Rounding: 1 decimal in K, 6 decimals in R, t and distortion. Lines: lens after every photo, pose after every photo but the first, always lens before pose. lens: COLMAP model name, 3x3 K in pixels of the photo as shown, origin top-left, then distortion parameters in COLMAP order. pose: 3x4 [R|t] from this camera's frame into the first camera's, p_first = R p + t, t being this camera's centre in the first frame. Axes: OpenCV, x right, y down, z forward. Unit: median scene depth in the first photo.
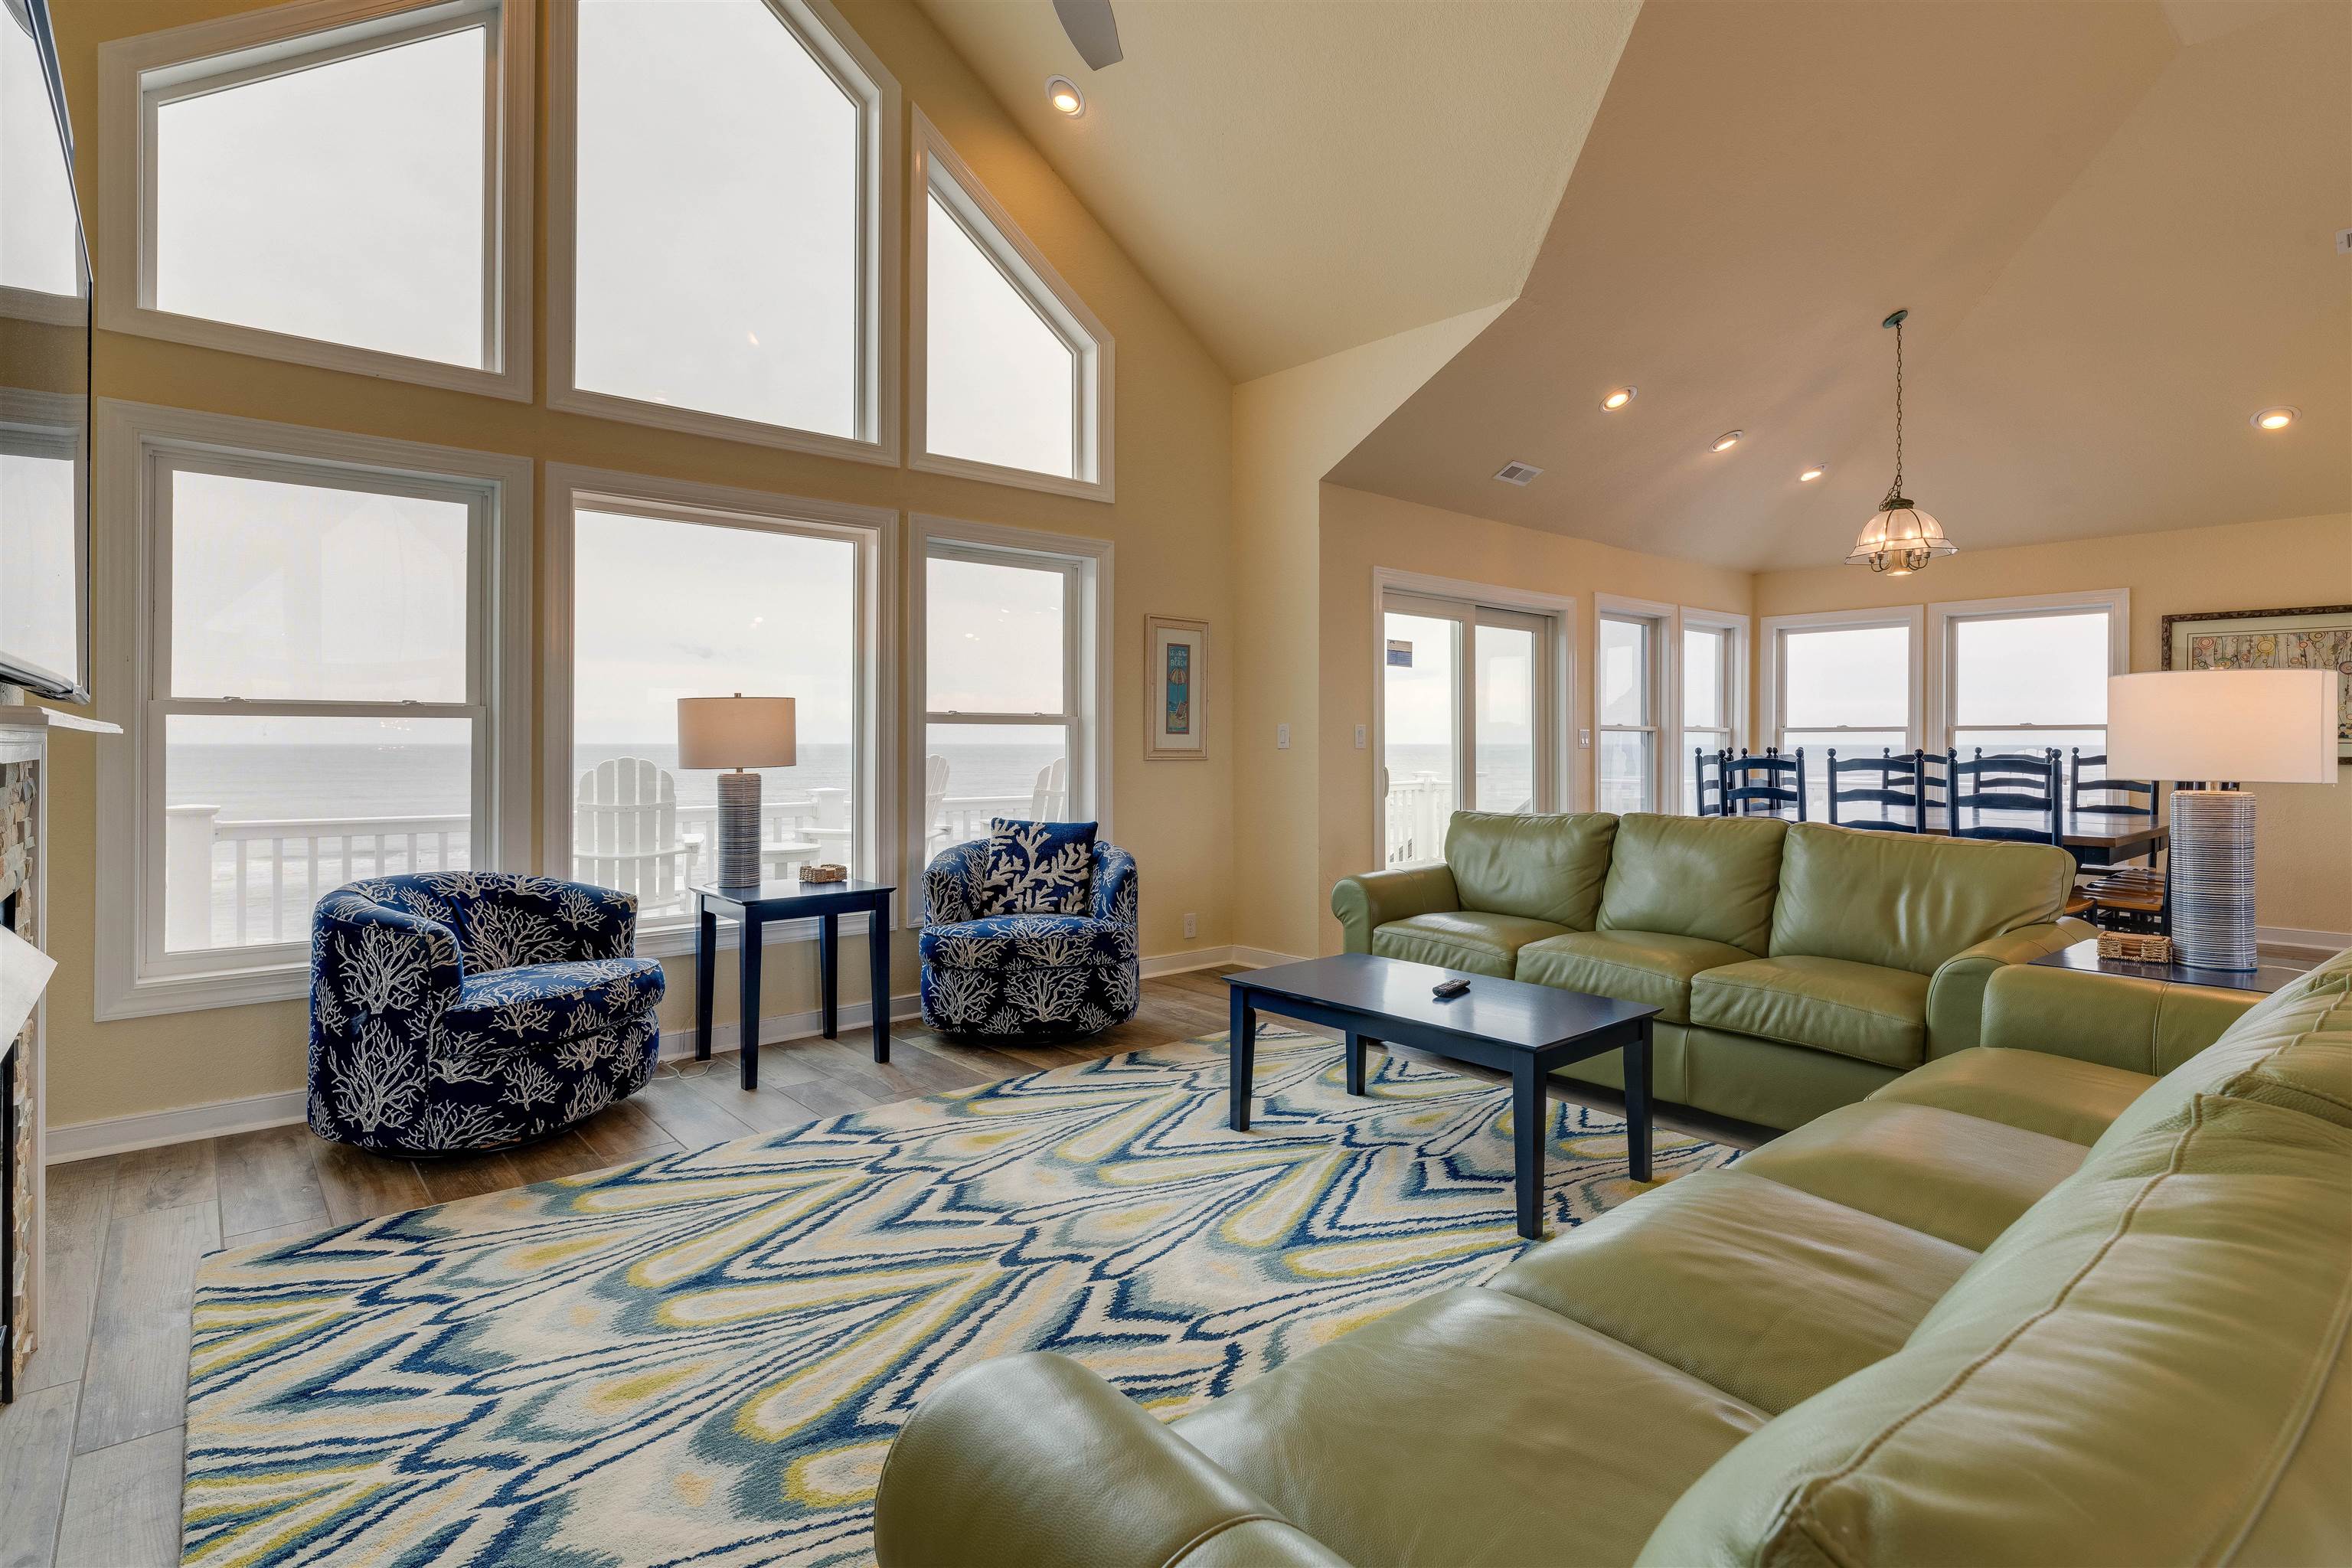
lens RADIAL K [[1190.4, 0, 1234.8], [0, 1190.4, 736.7], [0, 0, 1]] dist [-0.001499, 0.038356]
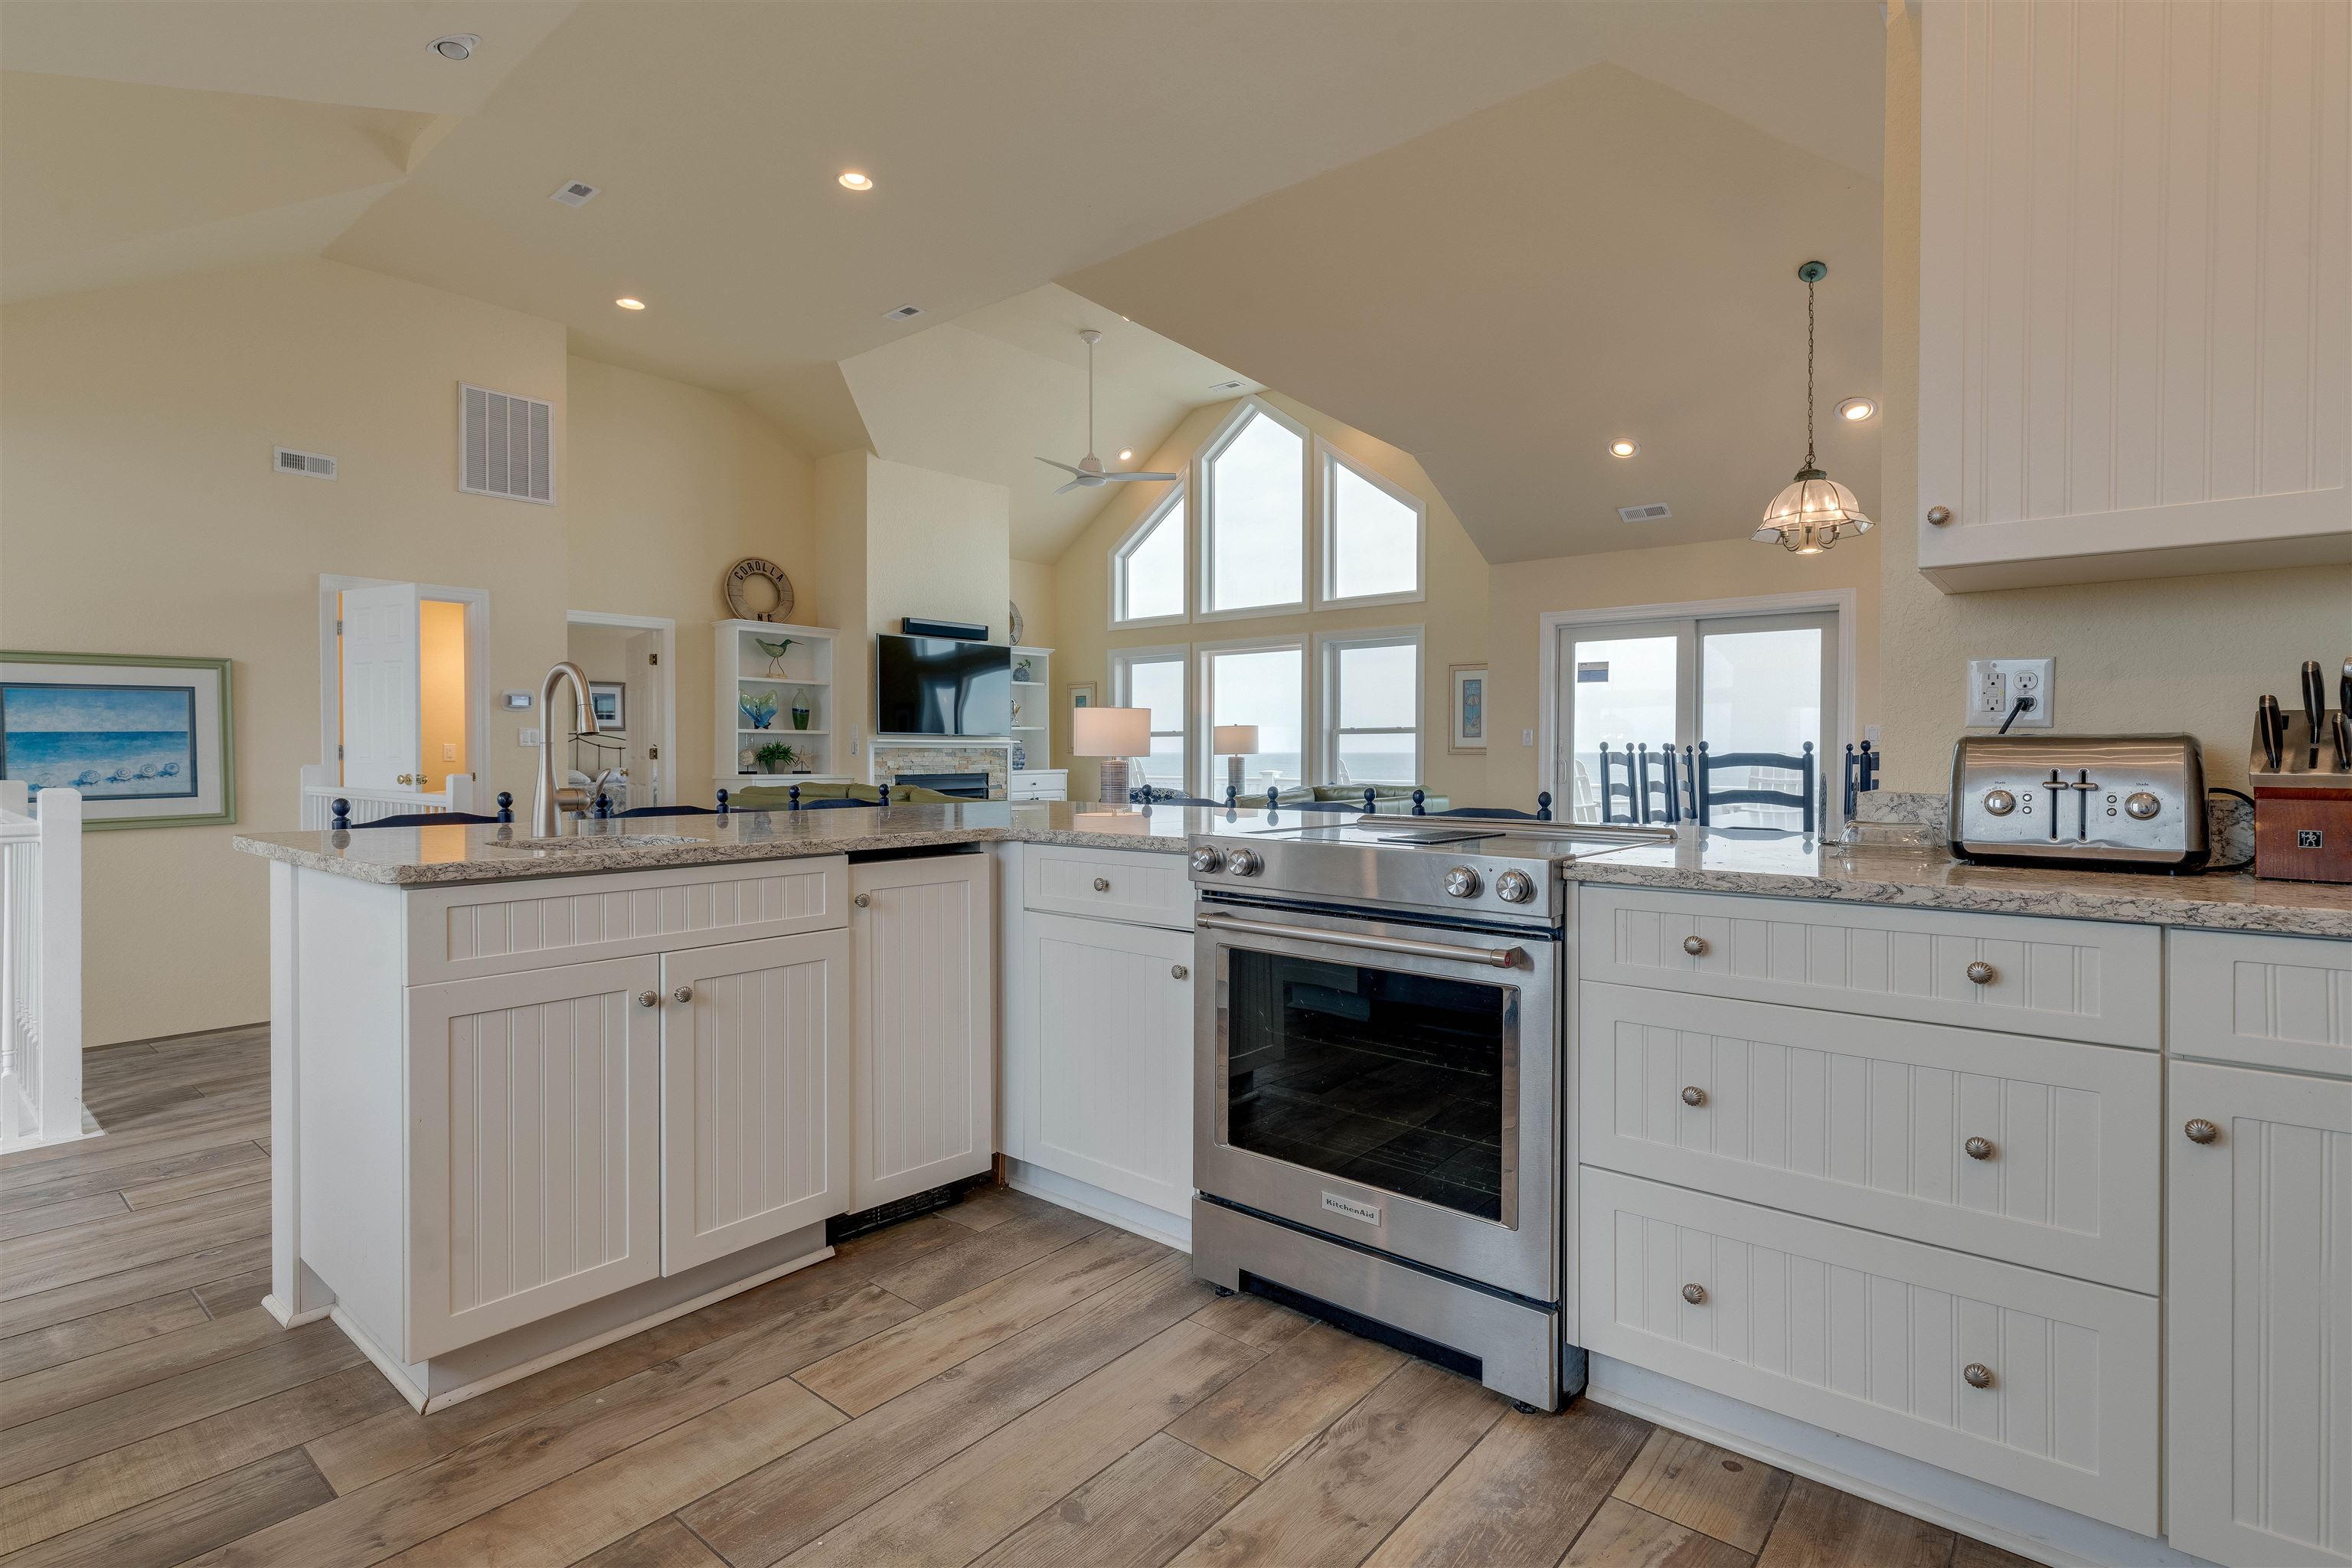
lens RADIAL K [[1159.7, 0, 1157.1], [0, 1159.7, 748.7], [0, 0, 1]] dist [-0.001118, 0.001570]
pose [[0.109805, -0.002784, -0.993949, 2.366933], [0.004884, 0.999986, -0.002262, 0.023287], [0.993941, -0.004606, 0.109817, 0.698344]]
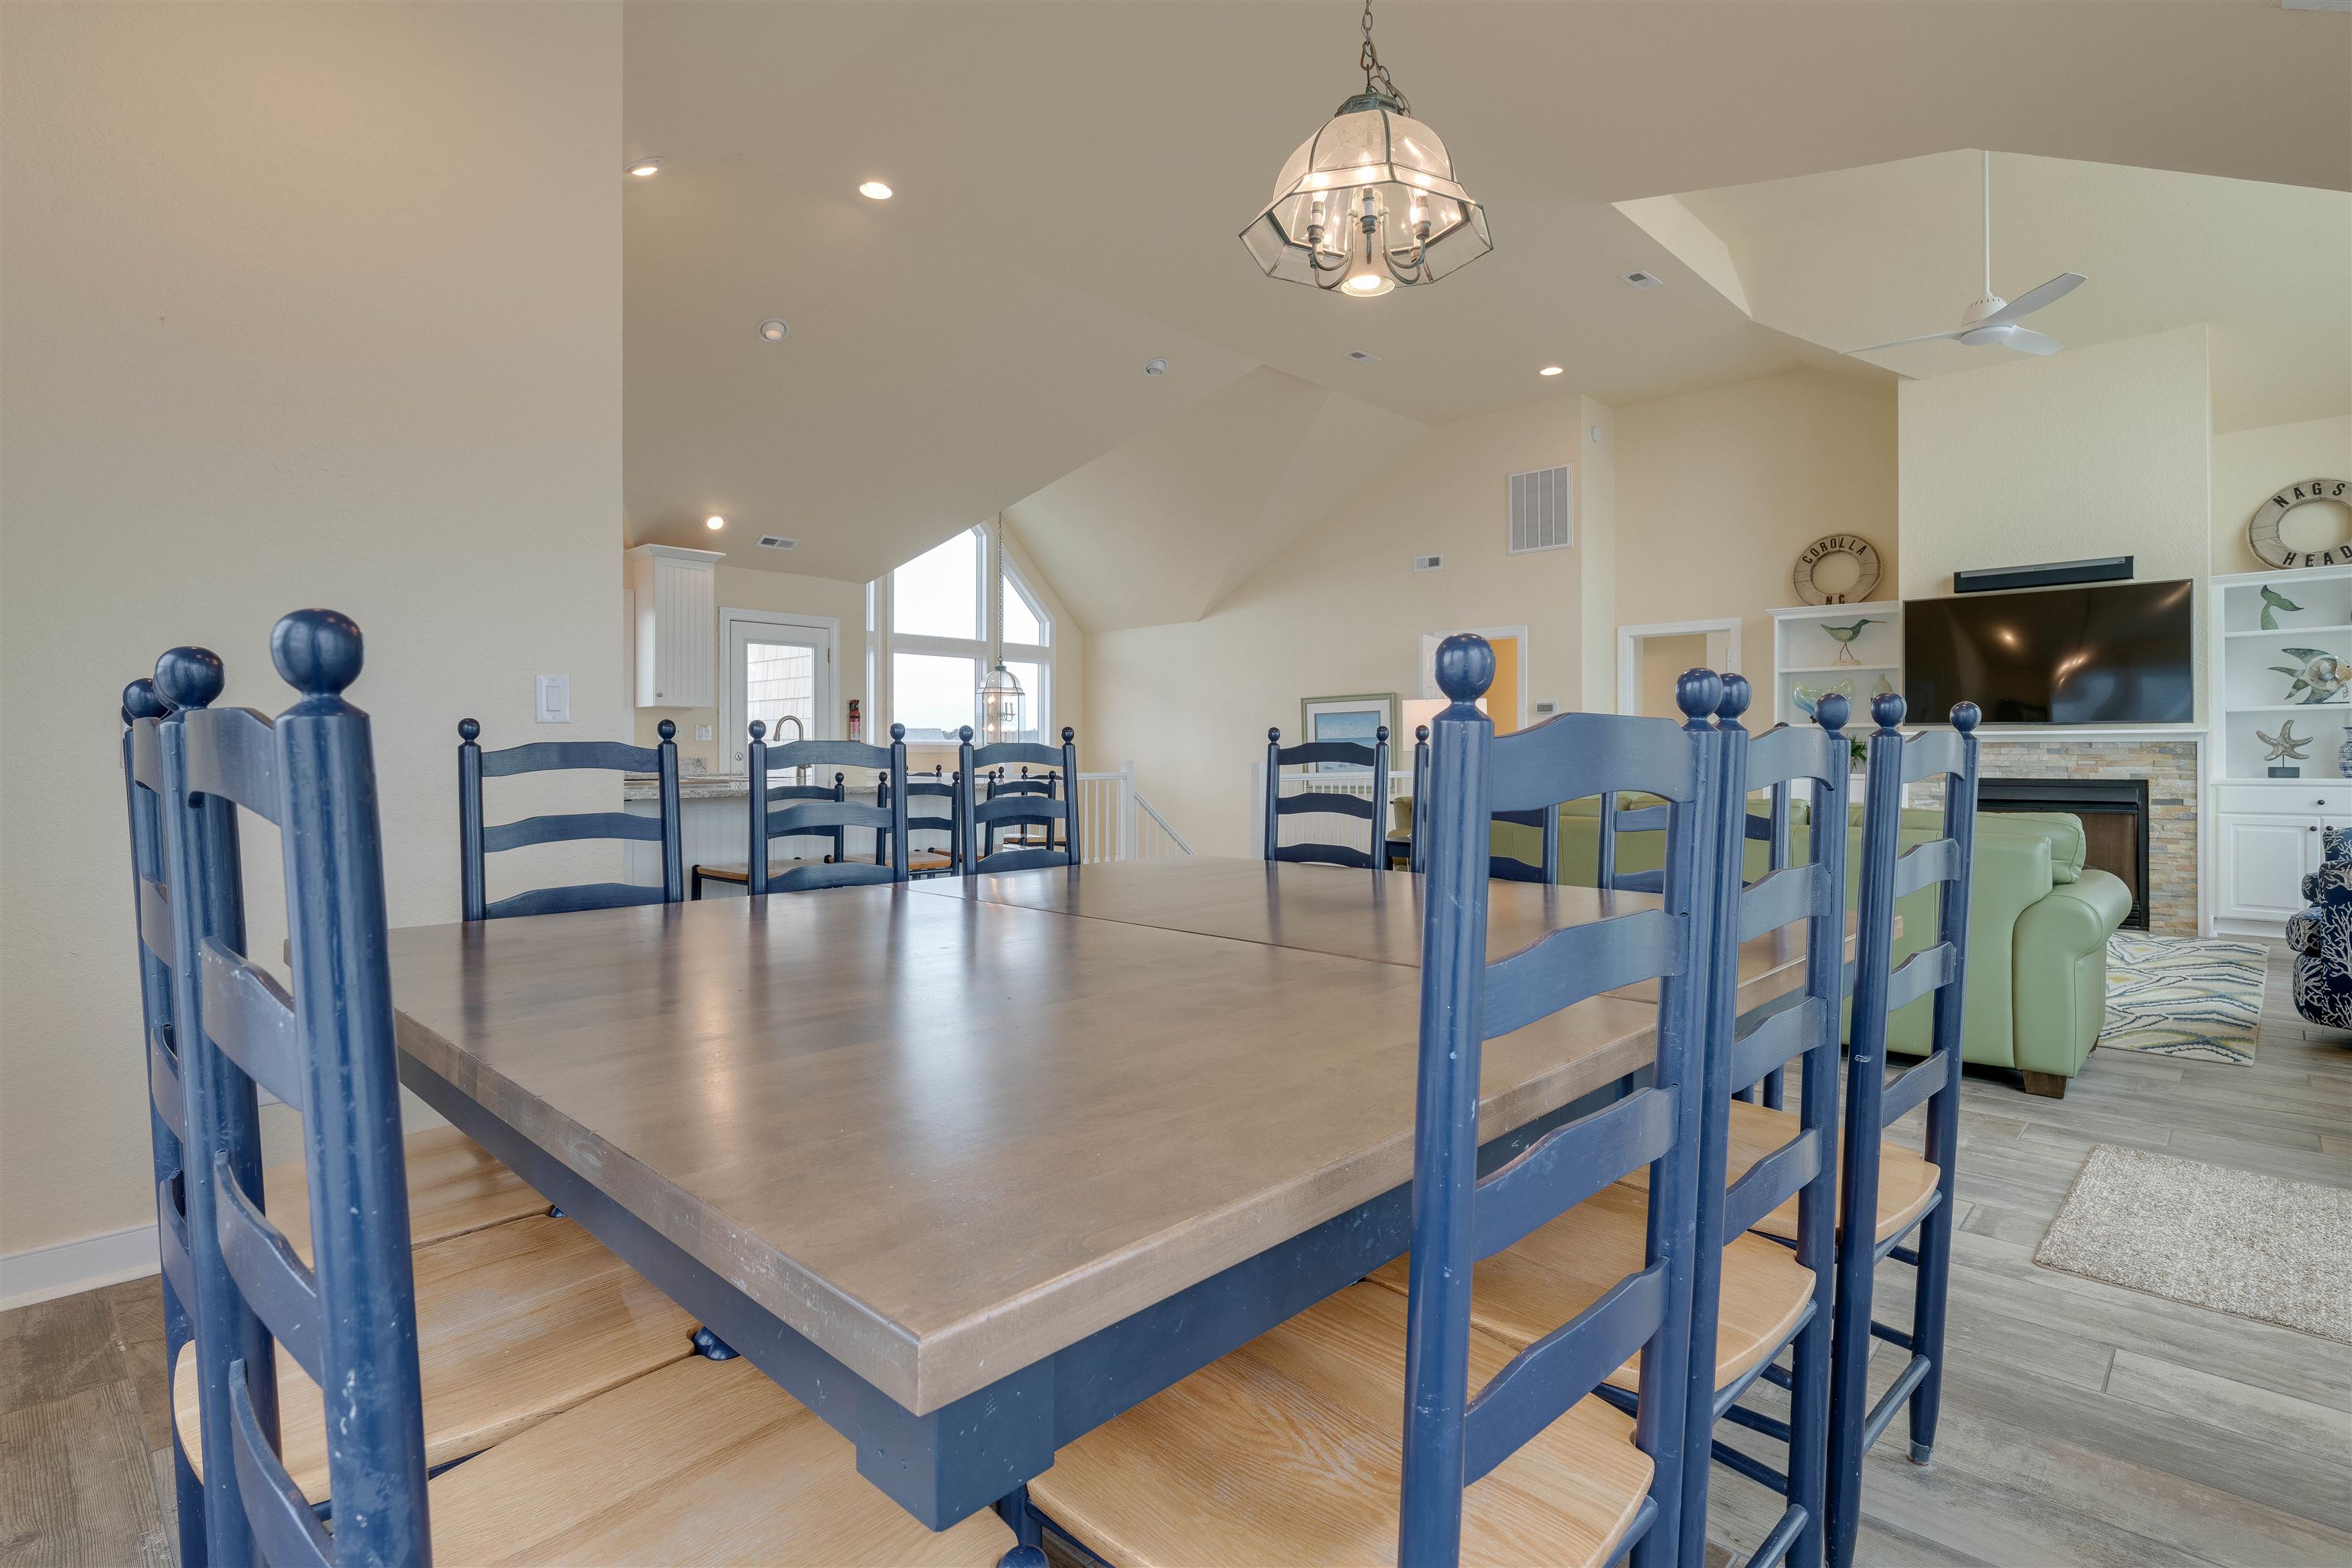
lens RADIAL K [[1132.9, 0, 1219.0], [0, 1132.9, 751.8], [0, 0, 1]] dist [0.000223, 0.000474]
pose [[-0.996628, -0.000015, -0.082056, 1.080789], [0.000343, 0.999990, -0.004347, 0.037265], [0.082055, -0.004360, -0.996618, 2.334521]]
